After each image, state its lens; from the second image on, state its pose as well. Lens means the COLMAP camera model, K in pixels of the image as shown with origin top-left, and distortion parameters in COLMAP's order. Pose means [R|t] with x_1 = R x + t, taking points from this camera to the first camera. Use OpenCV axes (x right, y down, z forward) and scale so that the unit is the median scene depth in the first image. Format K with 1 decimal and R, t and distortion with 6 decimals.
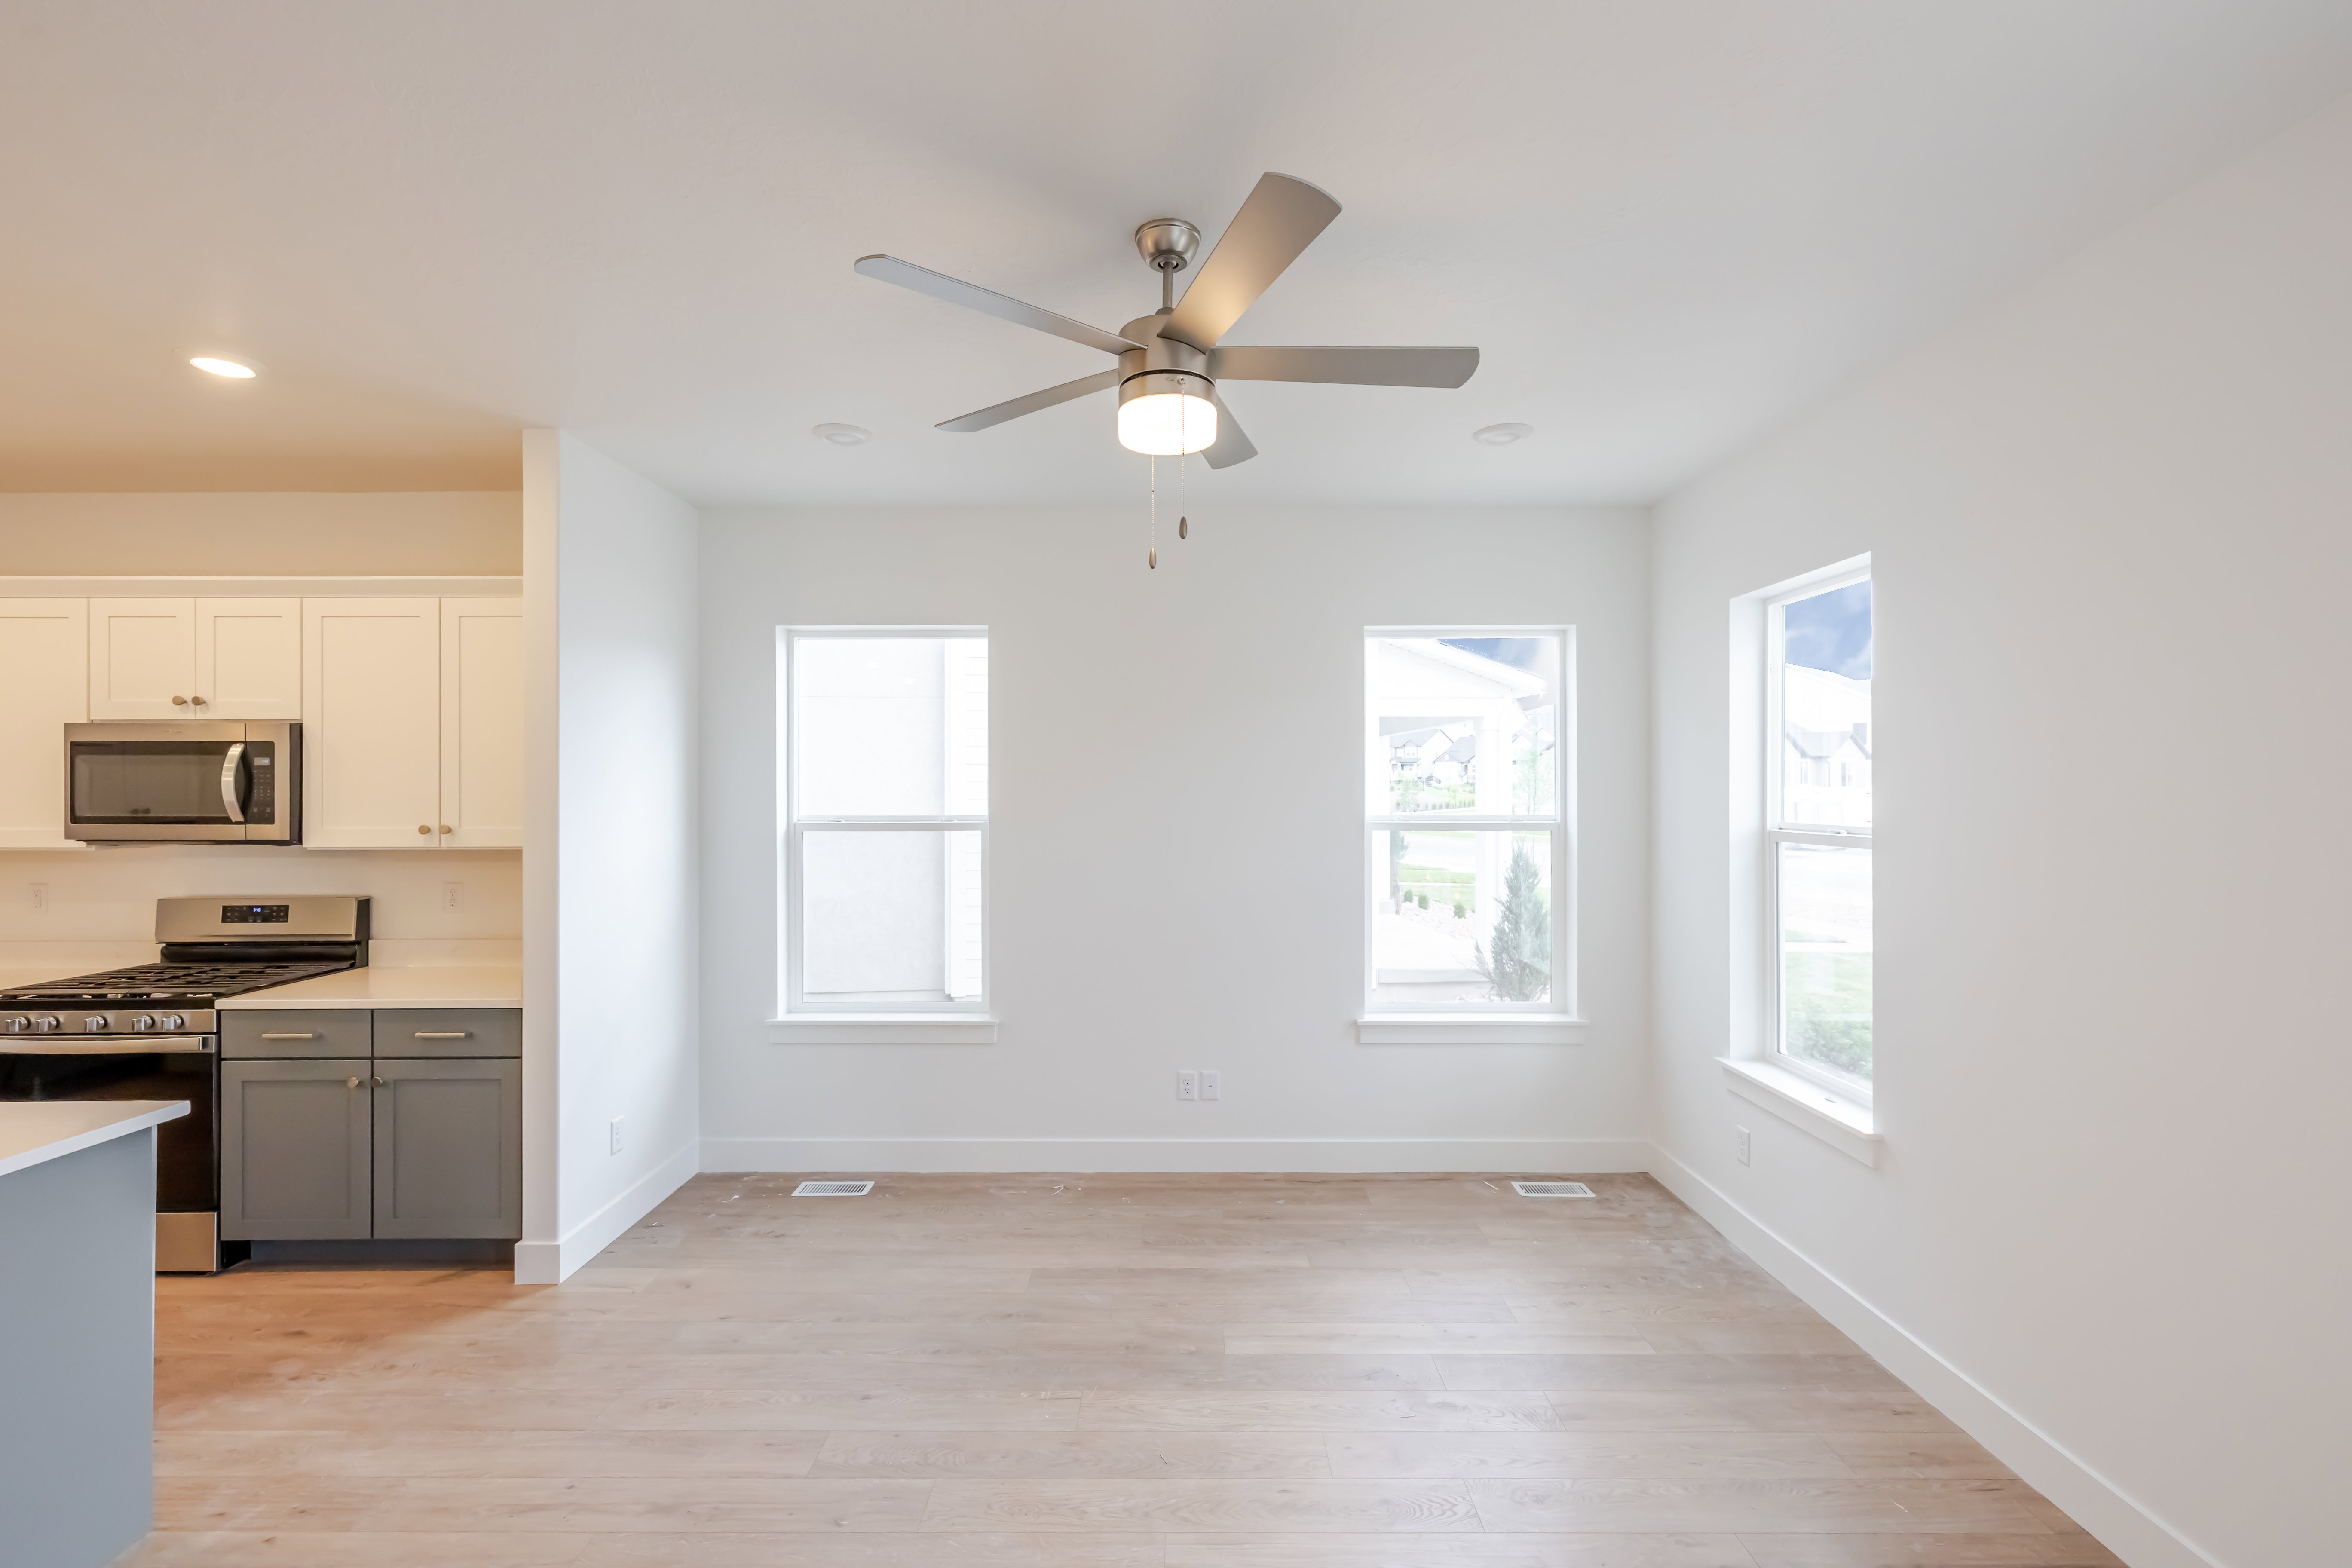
lens RADIAL K [[1009.4, 0, 1193.4], [0, 1009.4, 751.7], [0, 0, 1]] dist [0.001542, 0.000618]
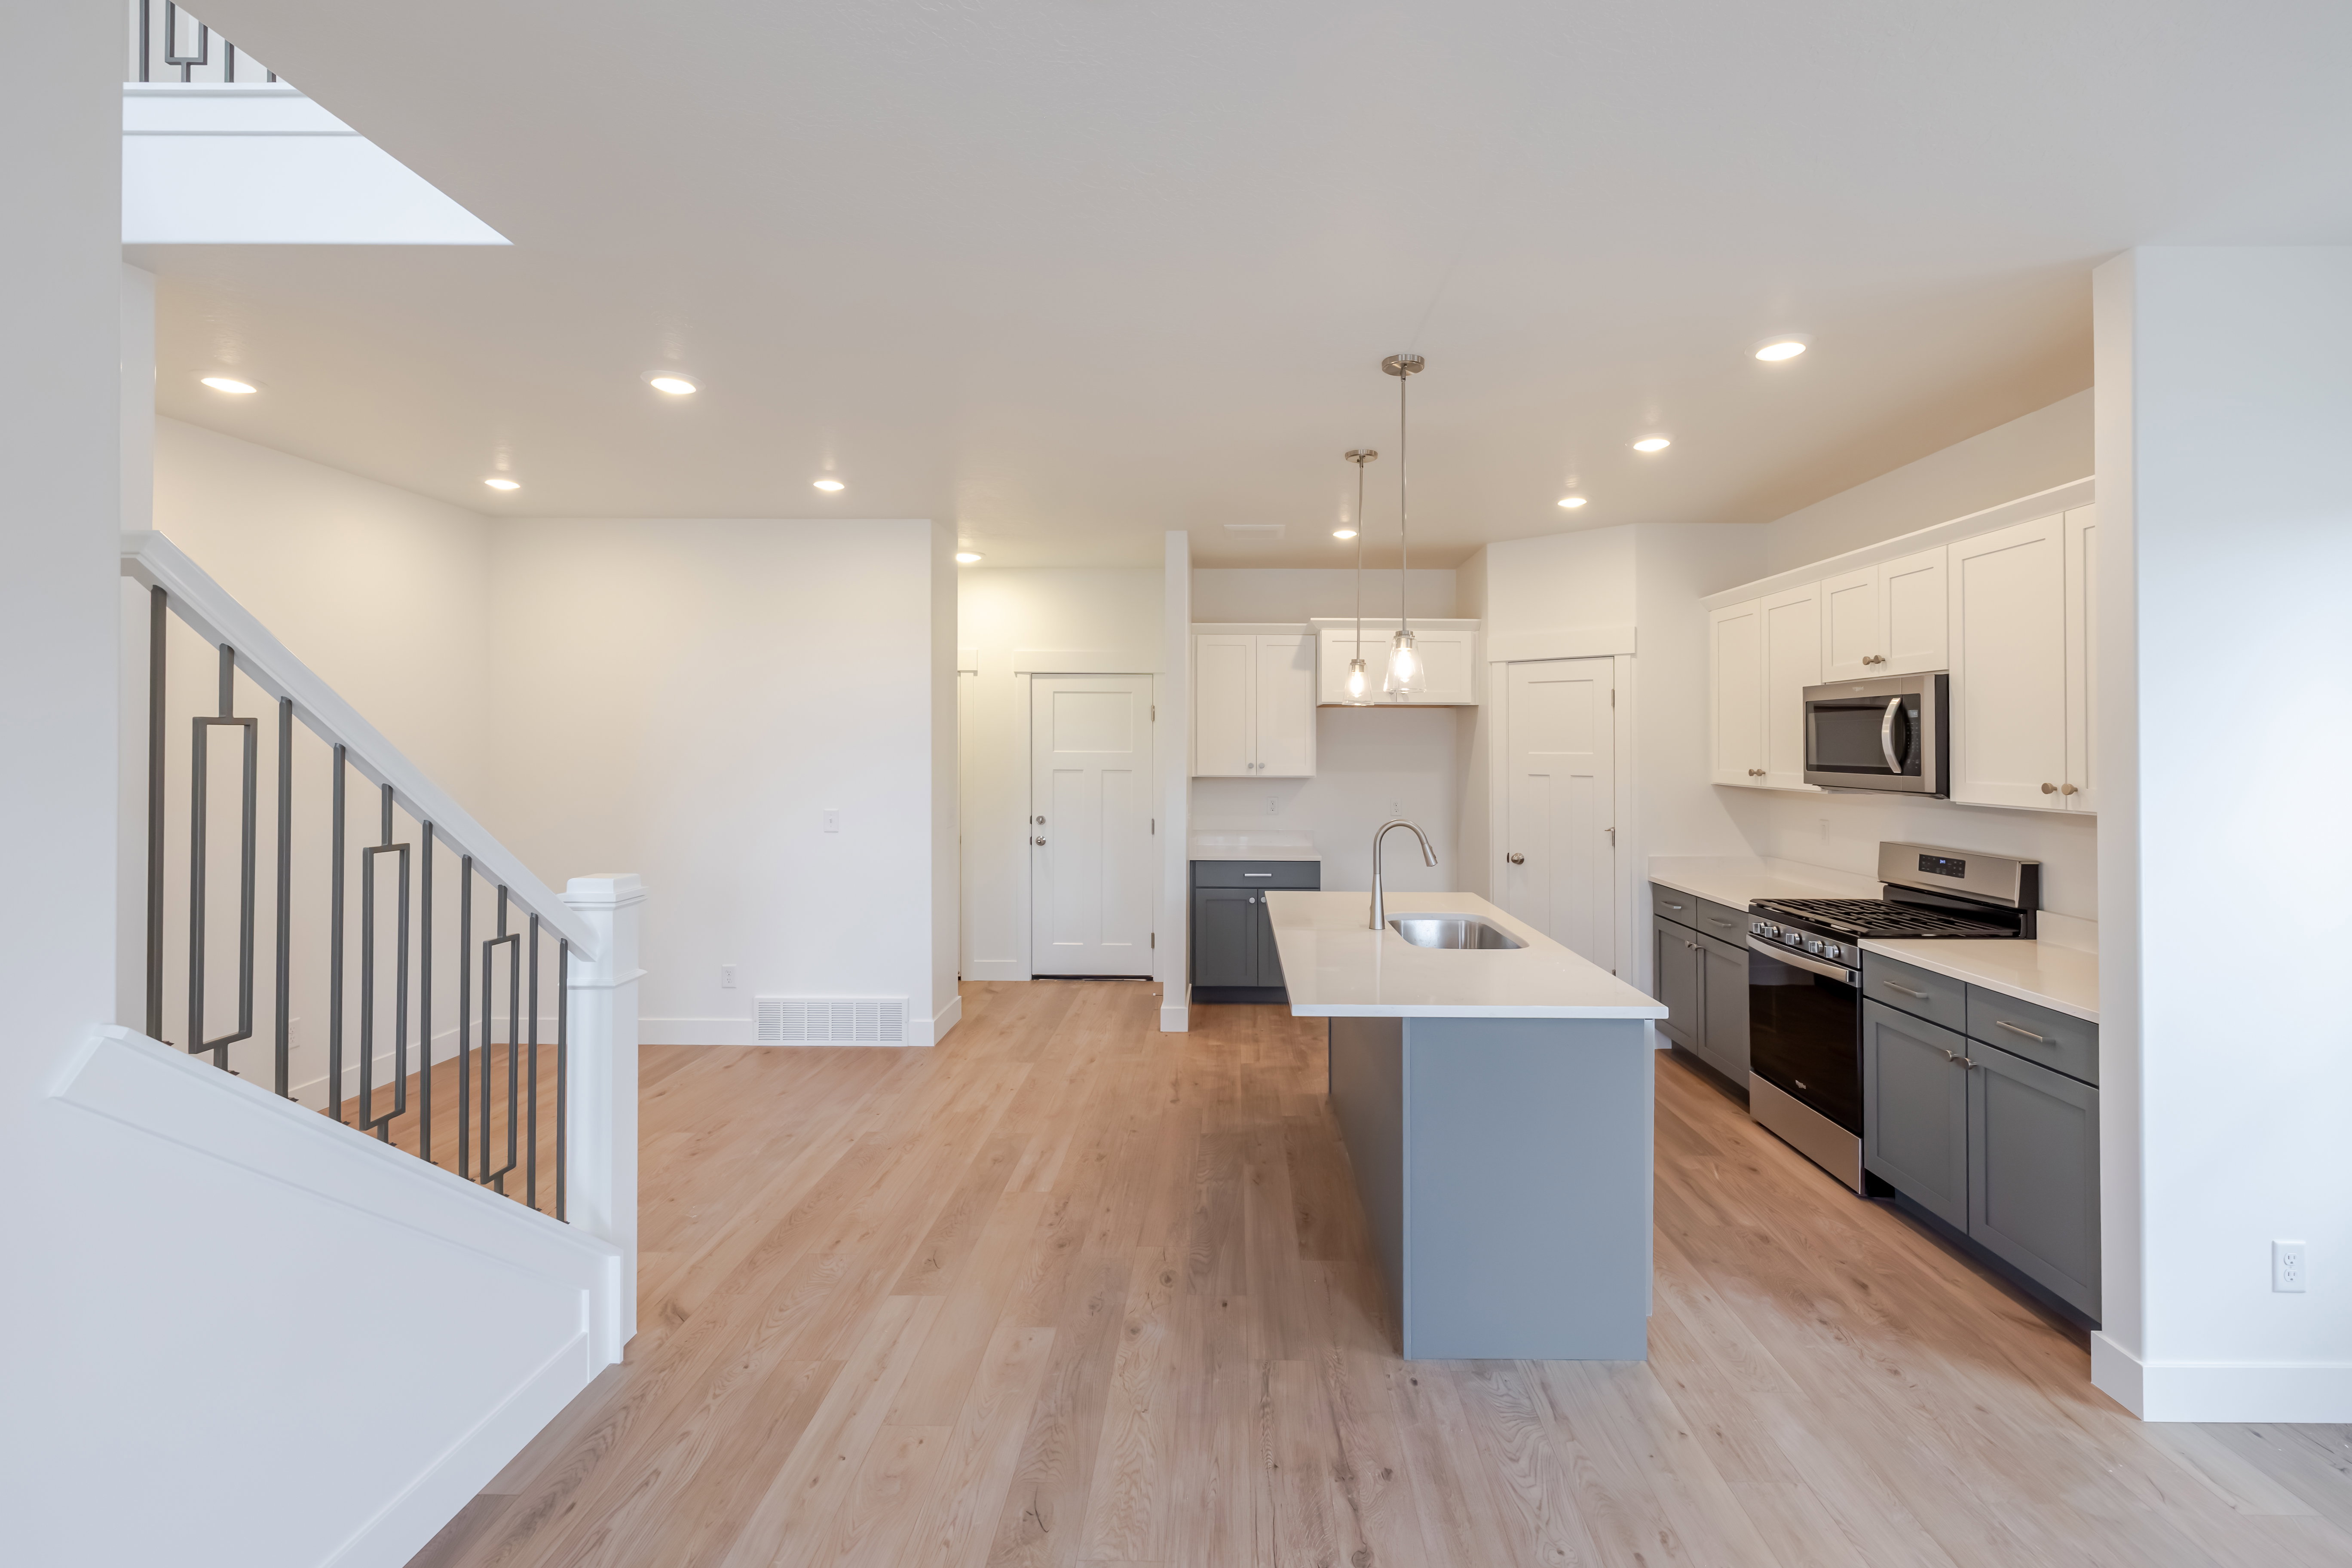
lens RADIAL K [[1009.4, 0, 1230.7], [0, 1009.4, 756.4], [0, 0, 1]] dist [0.001542, 0.000618]
pose [[-0.013552, 0.007684, -0.999879, 0.098527], [0.027527, 0.999594, 0.007309, 0.028310], [0.999529, -0.027424, -0.013758, 0.361179]]
